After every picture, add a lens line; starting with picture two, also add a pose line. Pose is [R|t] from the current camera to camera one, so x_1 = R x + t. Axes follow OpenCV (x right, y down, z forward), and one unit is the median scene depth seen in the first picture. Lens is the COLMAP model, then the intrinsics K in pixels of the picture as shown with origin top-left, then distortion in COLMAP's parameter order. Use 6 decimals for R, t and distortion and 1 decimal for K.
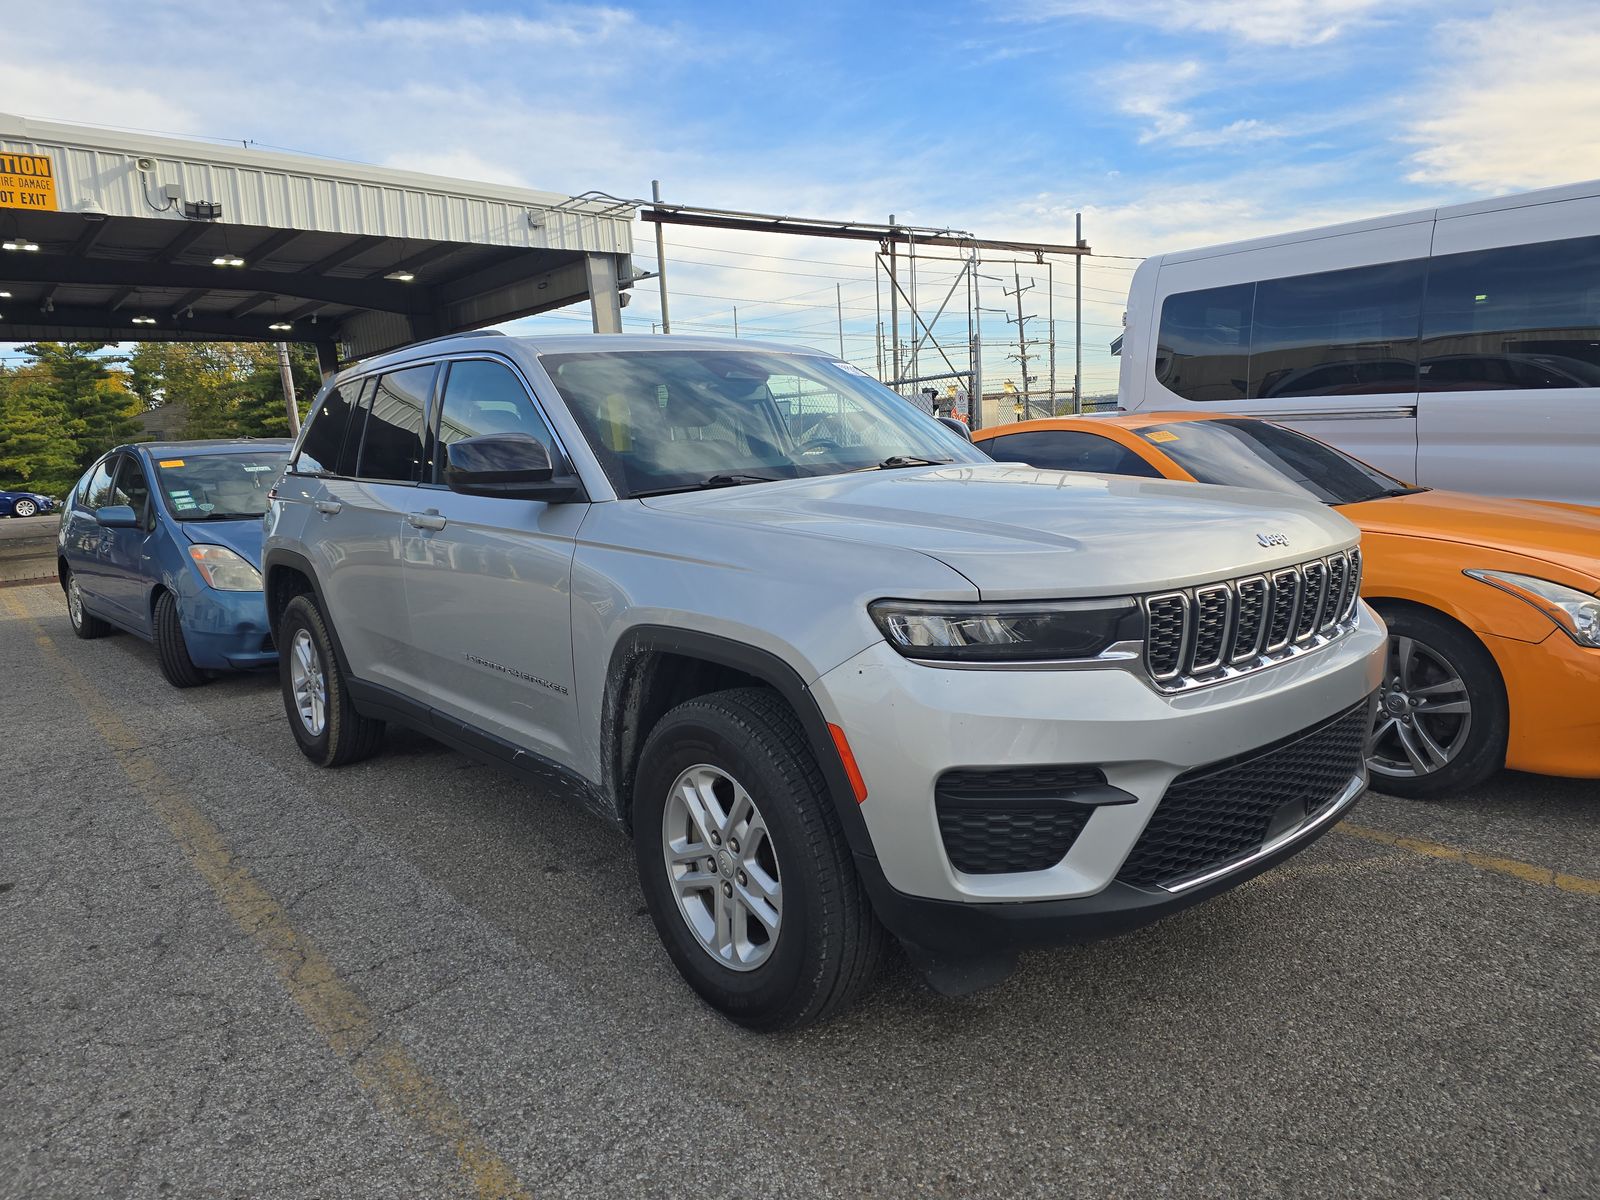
lens RADIAL K [[1074.5, 0, 800.7], [0, 1074.5, 594.0], [0, 0, 1]] dist [0.057432, -0.053048]
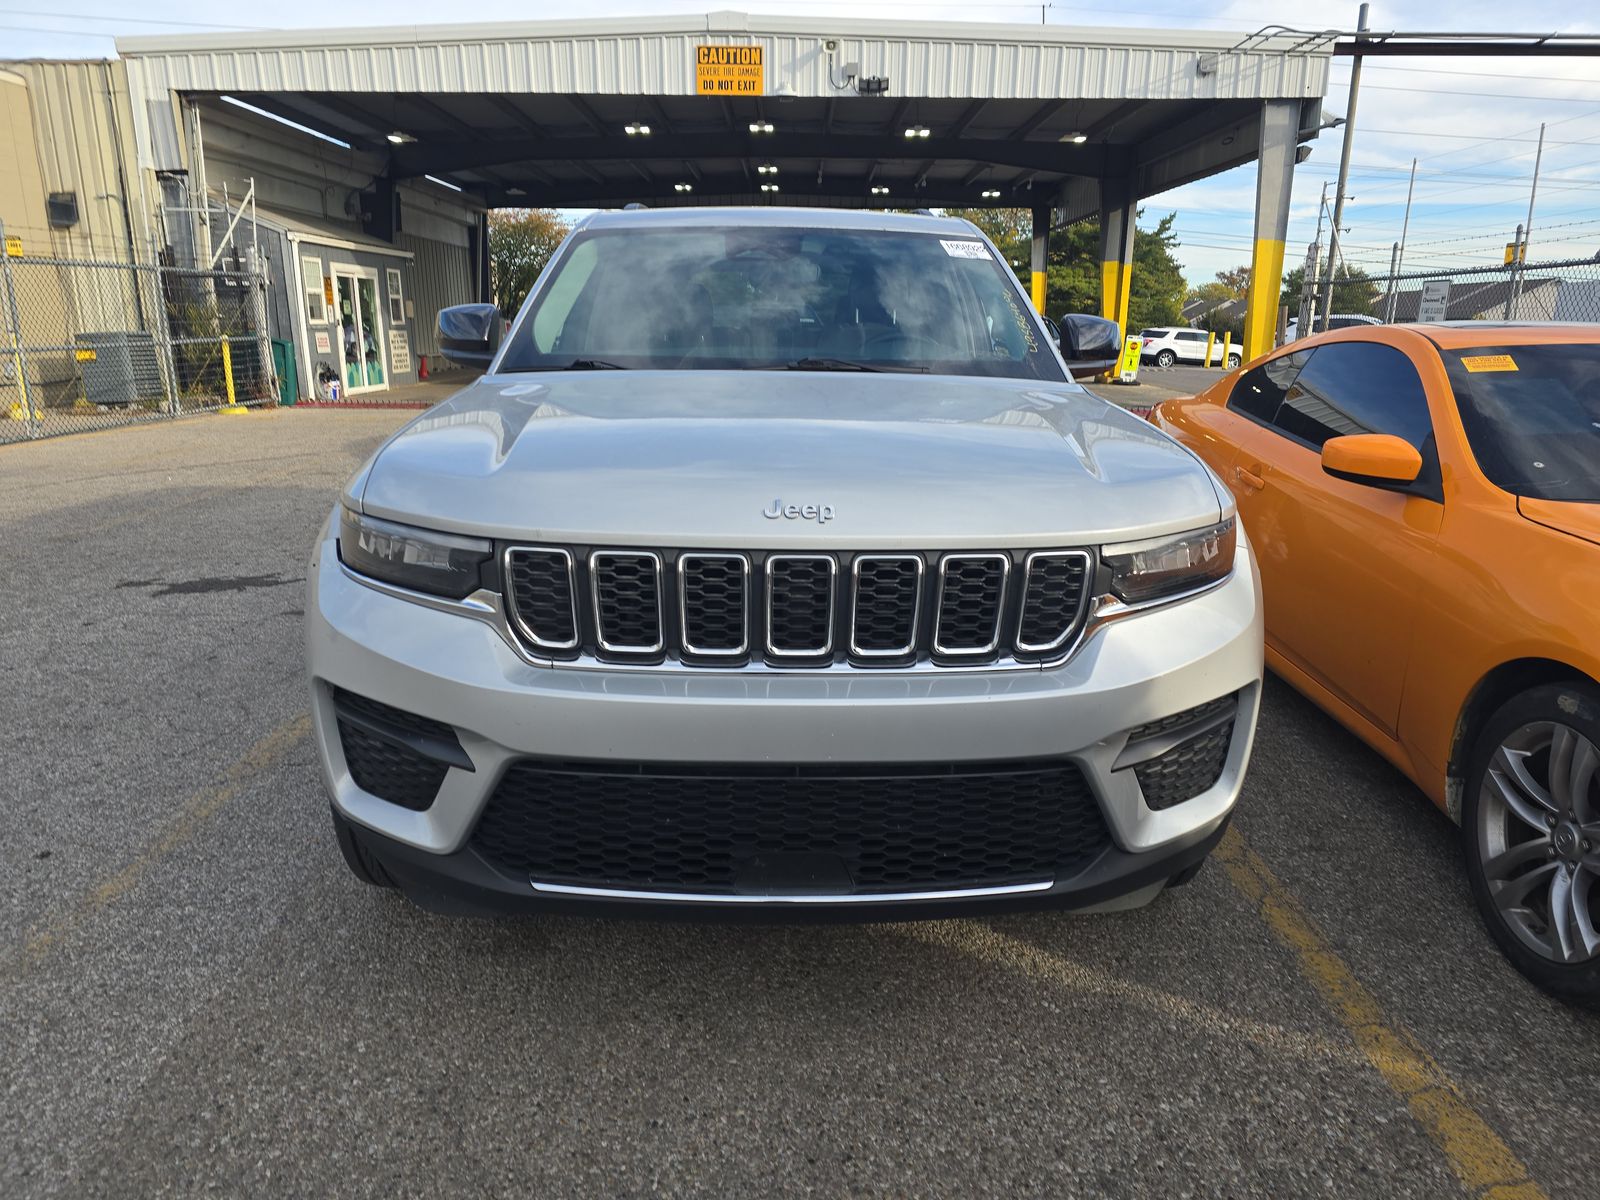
lens RADIAL K [[1074.5, 0, 803.8], [0, 1074.5, 598.8], [0, 0, 1]] dist [0.057432, -0.053048]
pose [[0.770890, 0.216043, -0.599211, 0.165221], [-0.142971, 0.975408, 0.167746, -0.021344], [0.620715, -0.043644, 0.782821, 0.079216]]
